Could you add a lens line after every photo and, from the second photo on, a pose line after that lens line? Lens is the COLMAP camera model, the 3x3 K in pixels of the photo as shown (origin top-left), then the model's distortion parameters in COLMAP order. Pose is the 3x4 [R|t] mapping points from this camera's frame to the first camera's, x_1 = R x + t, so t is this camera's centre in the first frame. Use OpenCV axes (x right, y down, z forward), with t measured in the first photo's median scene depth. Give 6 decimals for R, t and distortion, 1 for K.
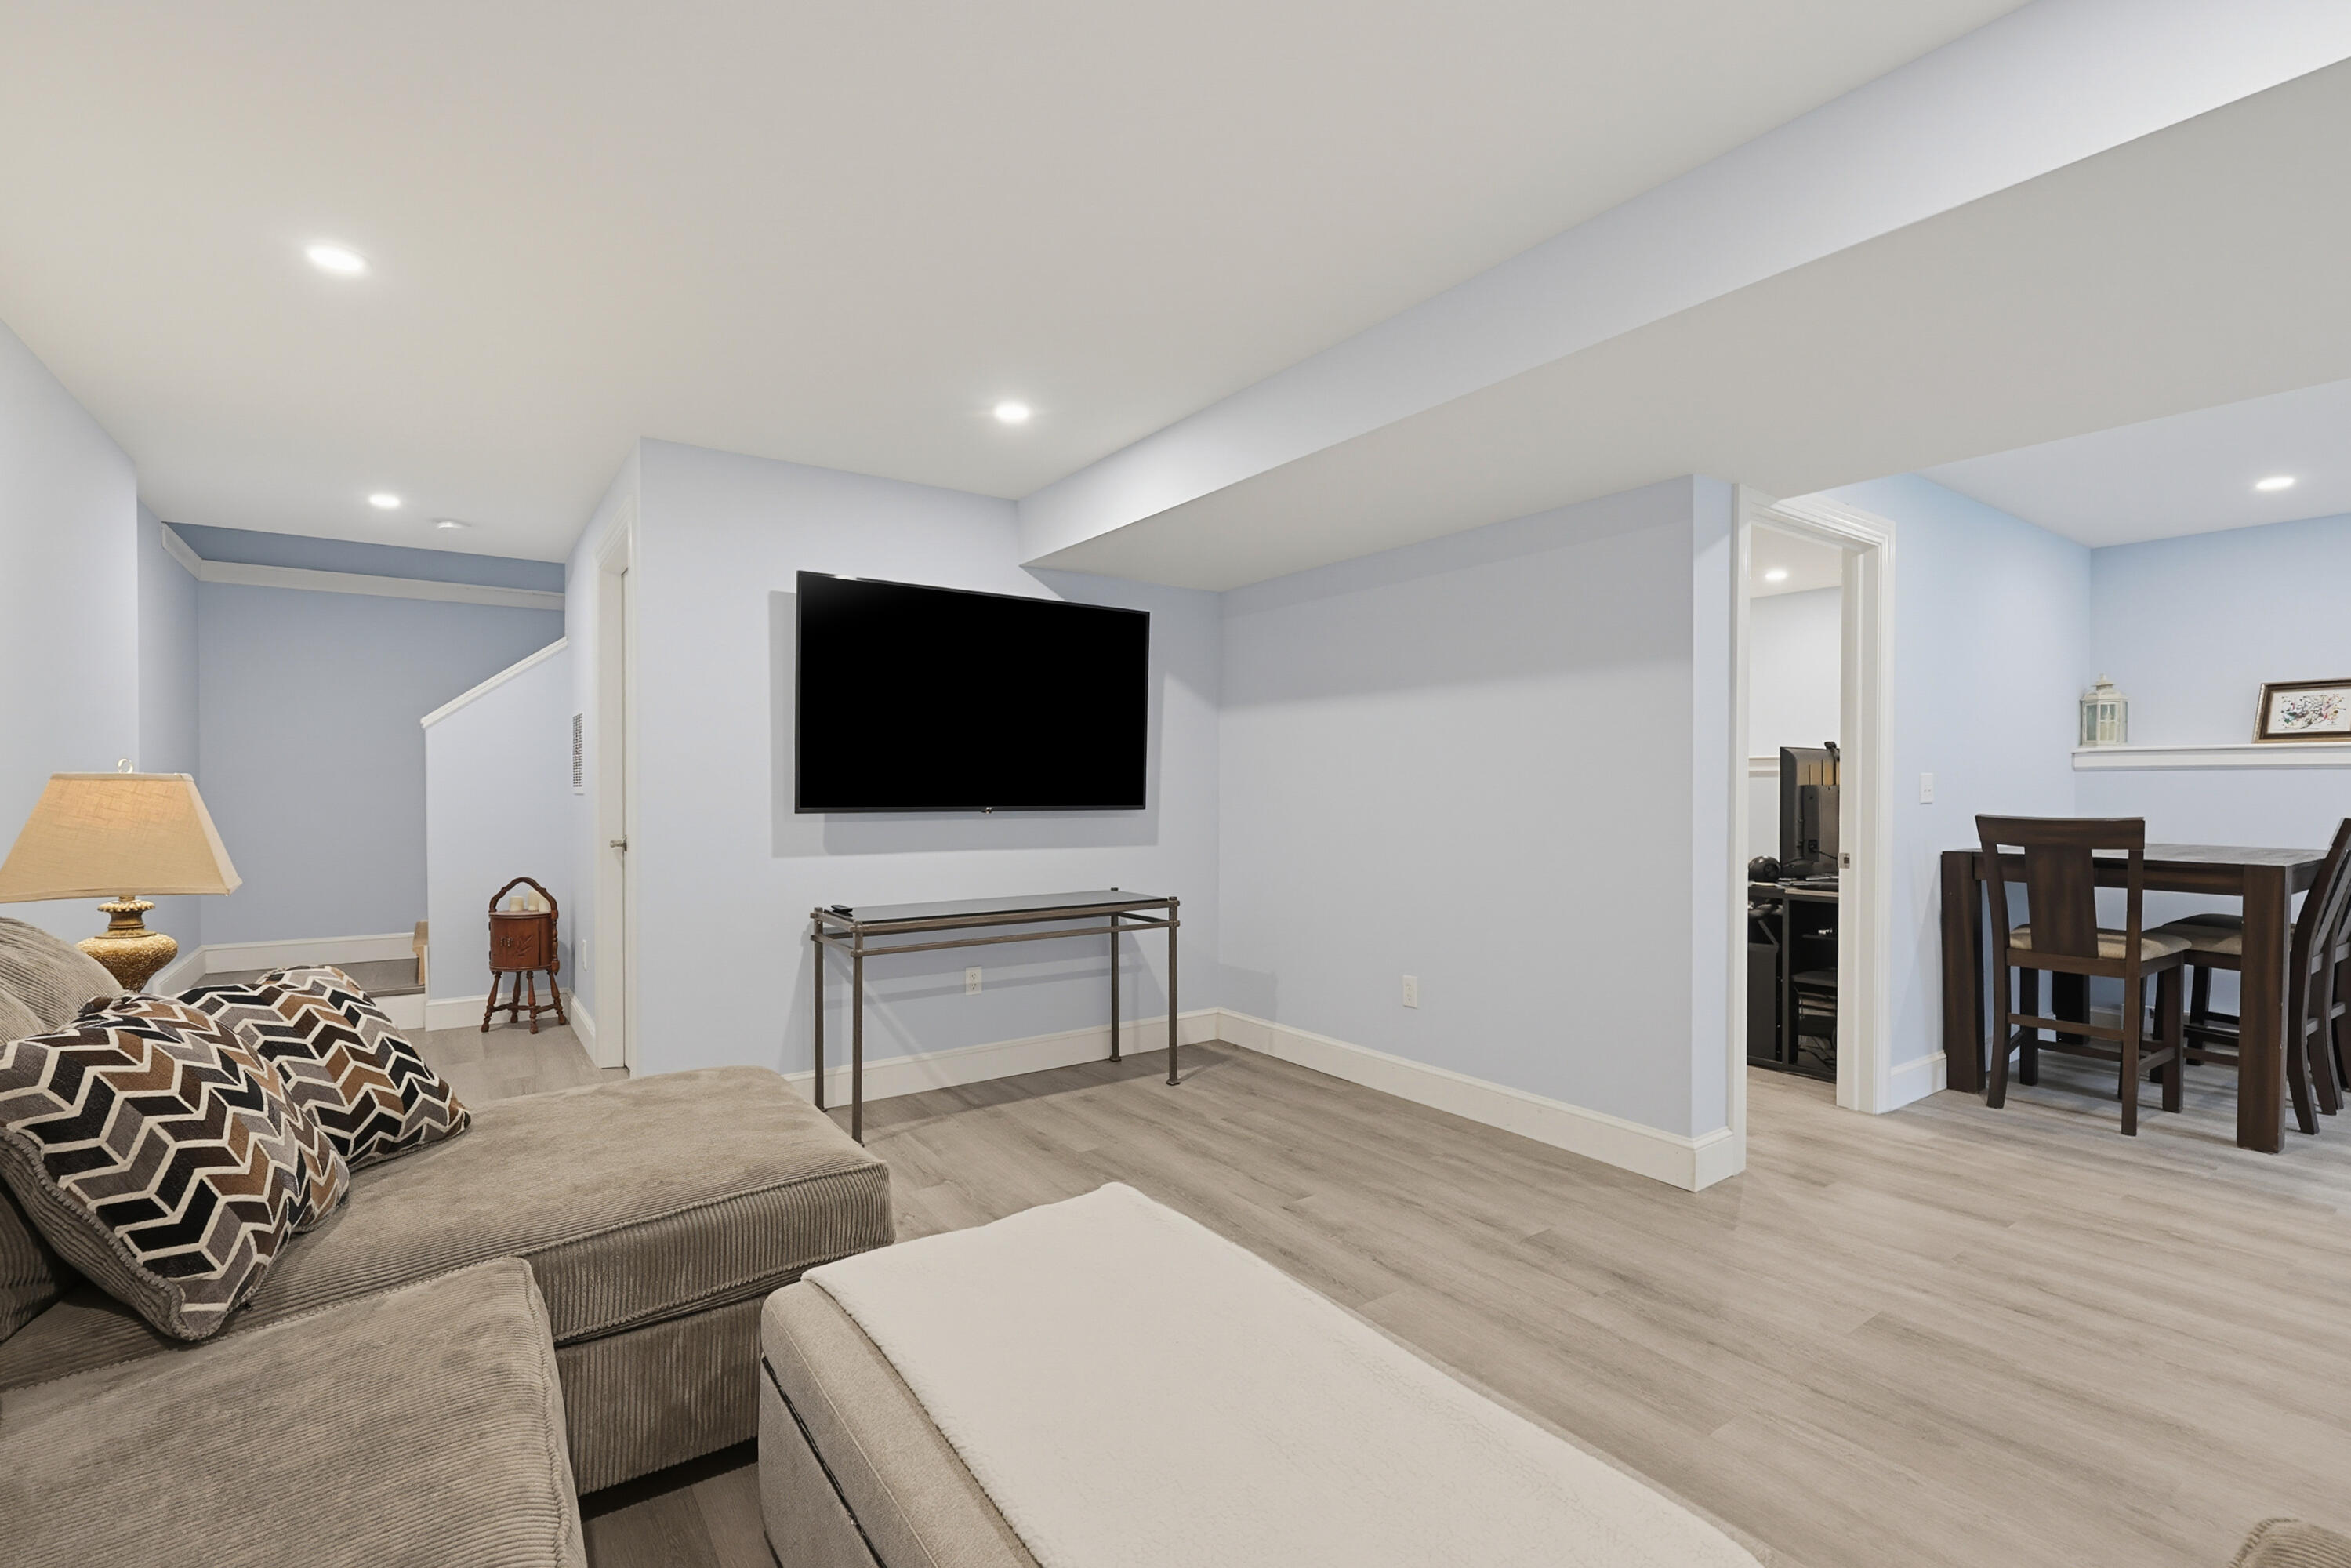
lens RADIAL K [[1011.4, 0, 1175.5], [0, 1011.4, 784.0], [0, 0, 1]] dist [-0.001635, 0.000240]
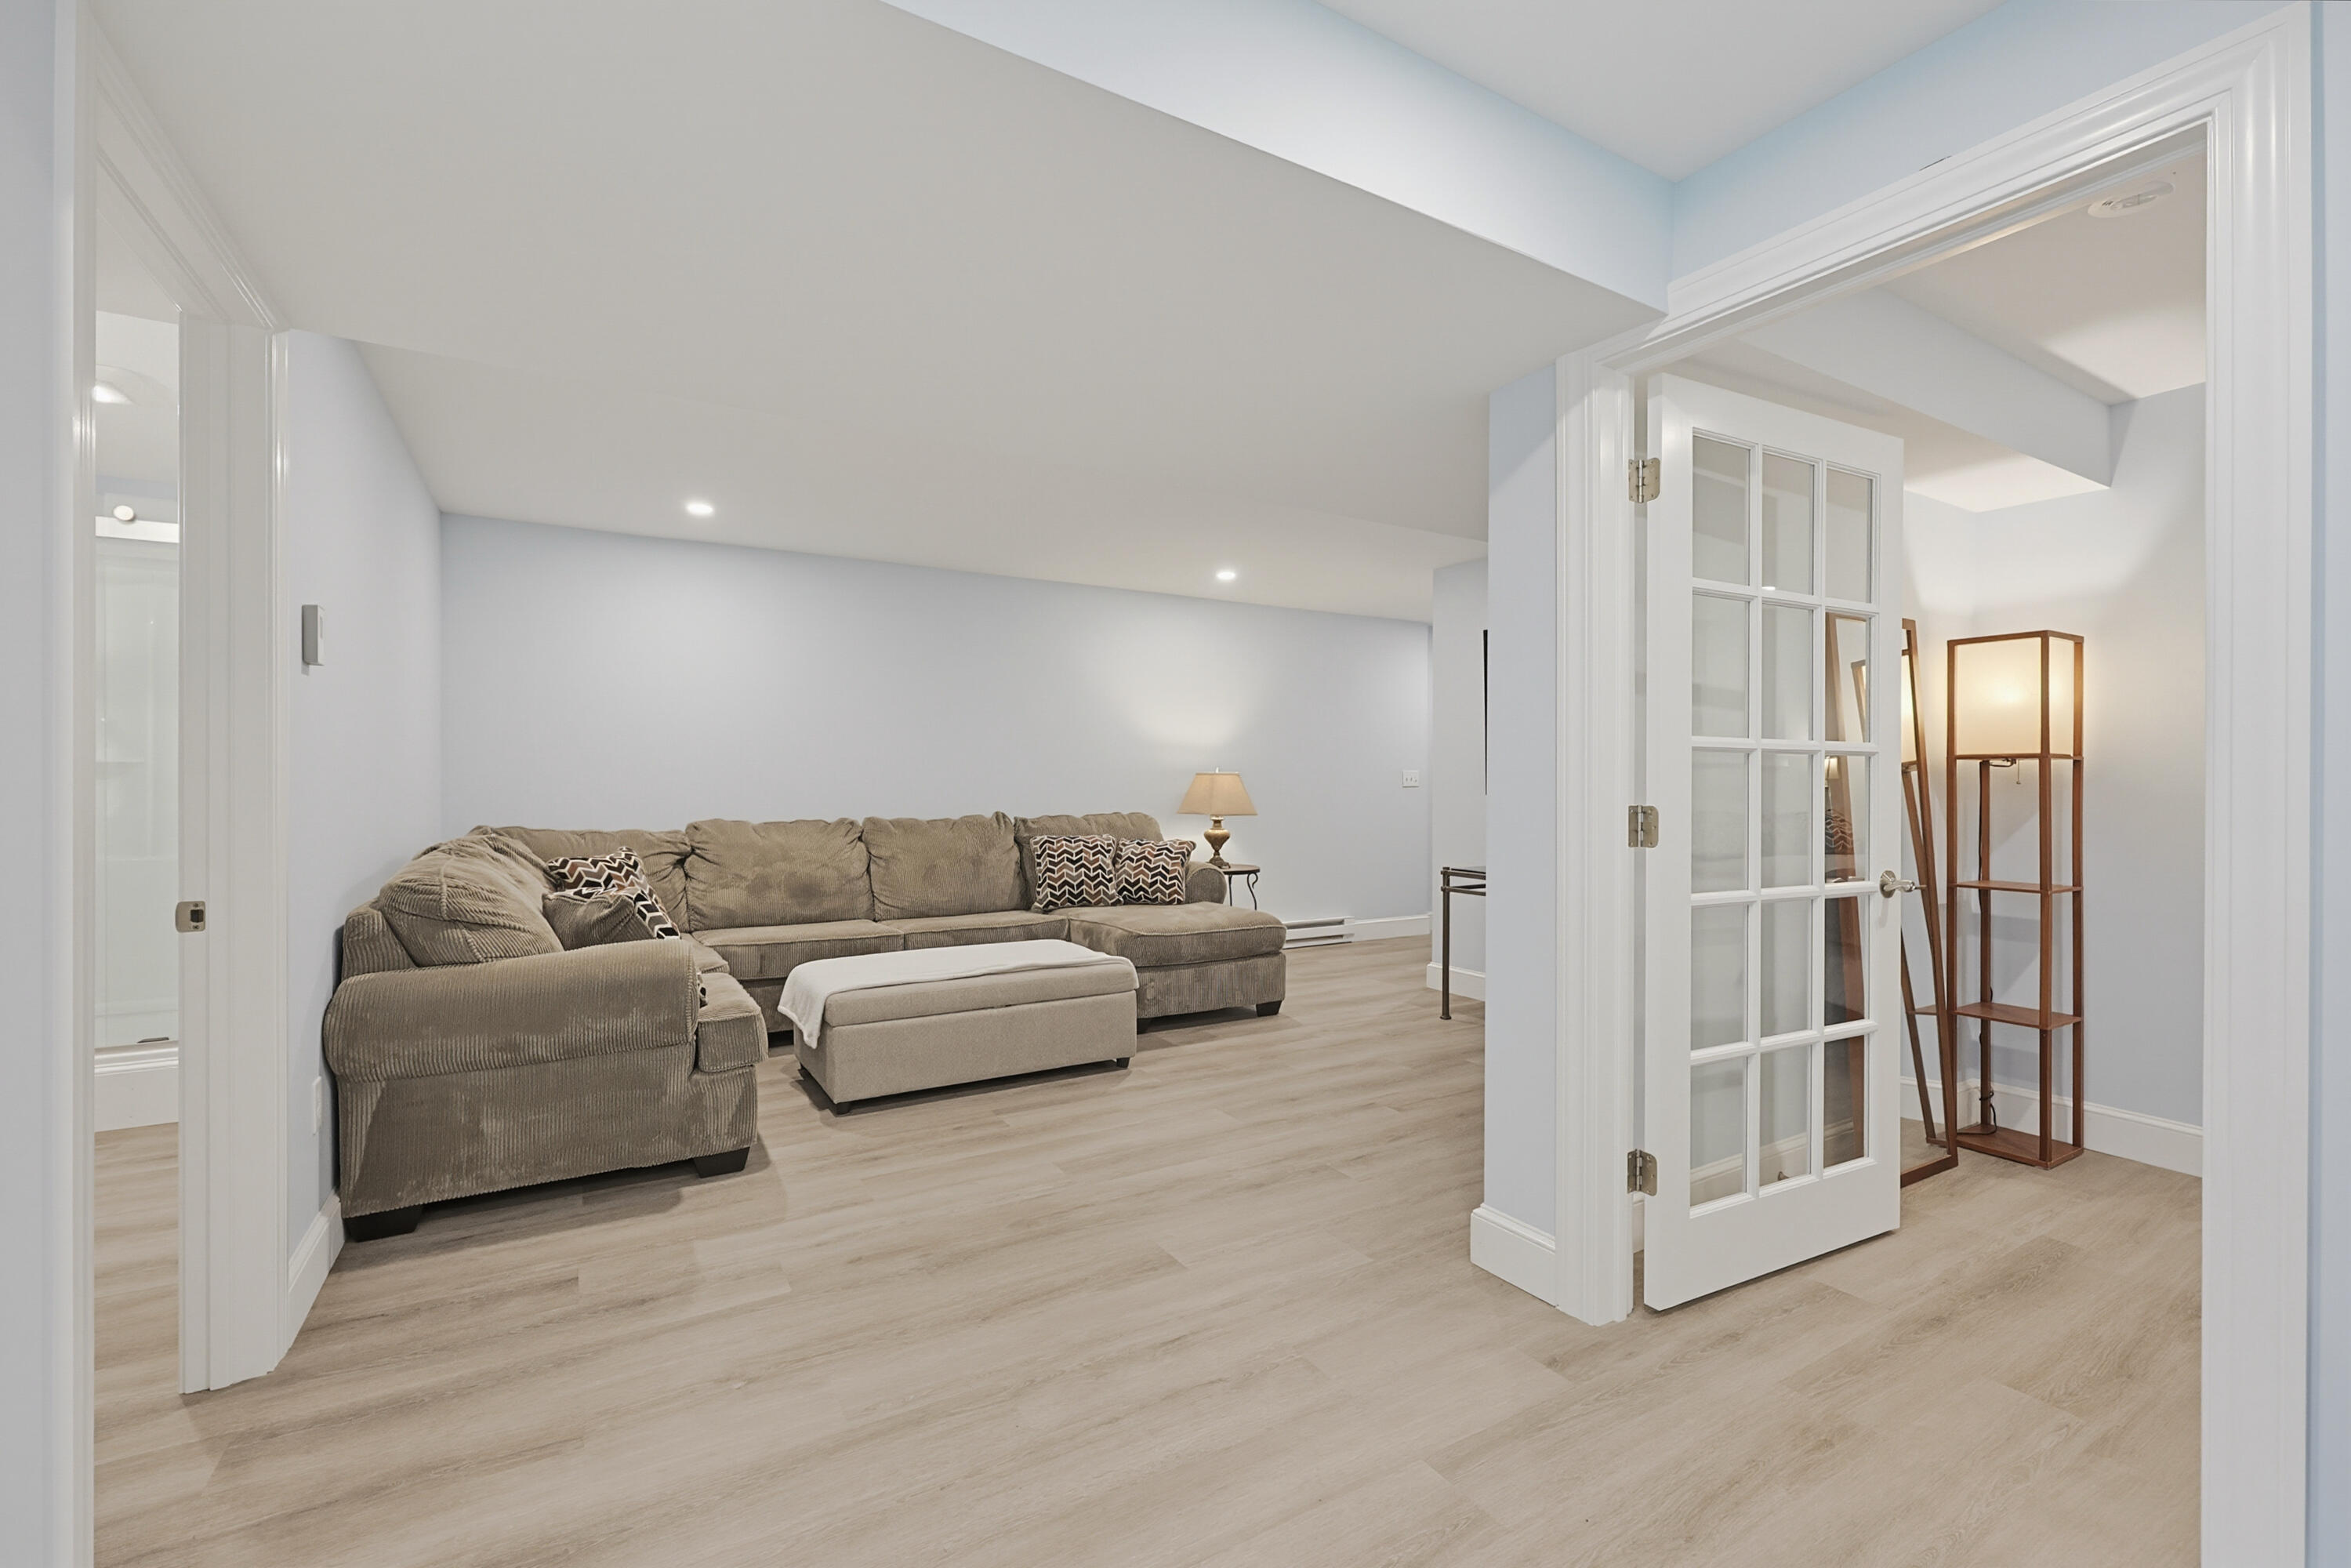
lens RADIAL K [[1011.4, 0, 1175.5], [0, 1011.4, 784.0], [0, 0, 1]] dist [-0.001635, 0.000240]
pose [[-0.079752, -0.003907, -0.996807, 1.577609], [-0.002714, 0.999989, -0.003703, 0.031361], [0.996811, 0.002410, -0.079761, 0.976087]]
